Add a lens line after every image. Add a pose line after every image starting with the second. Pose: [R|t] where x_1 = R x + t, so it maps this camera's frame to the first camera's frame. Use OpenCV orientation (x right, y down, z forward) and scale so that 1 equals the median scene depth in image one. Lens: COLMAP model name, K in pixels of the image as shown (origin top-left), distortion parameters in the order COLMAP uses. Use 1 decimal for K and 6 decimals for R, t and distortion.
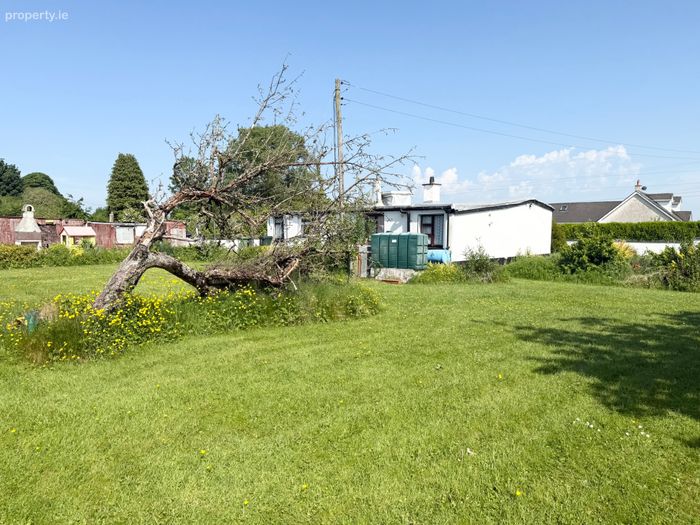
lens RADIAL K [[490.4, 0, 350.0], [0, 490.4, 262.5], [0, 0, 1]] dist [0.081940, -0.066971]
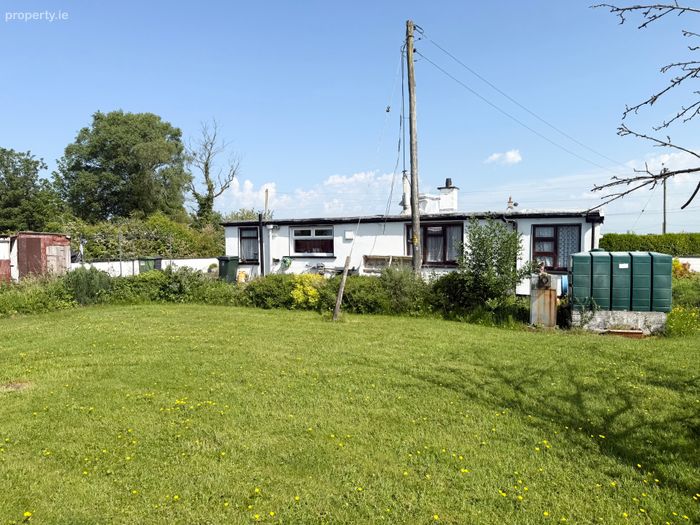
lens RADIAL K [[490.4, 0, 350.0], [0, 490.4, 262.5], [0, 0, 1]] dist [0.081940, -0.066971]
pose [[0.938145, -0.019300, 0.345705, -0.348676], [0.028879, 0.999328, -0.022577, -0.034743], [-0.345037, 0.031164, 0.938072, 0.426263]]
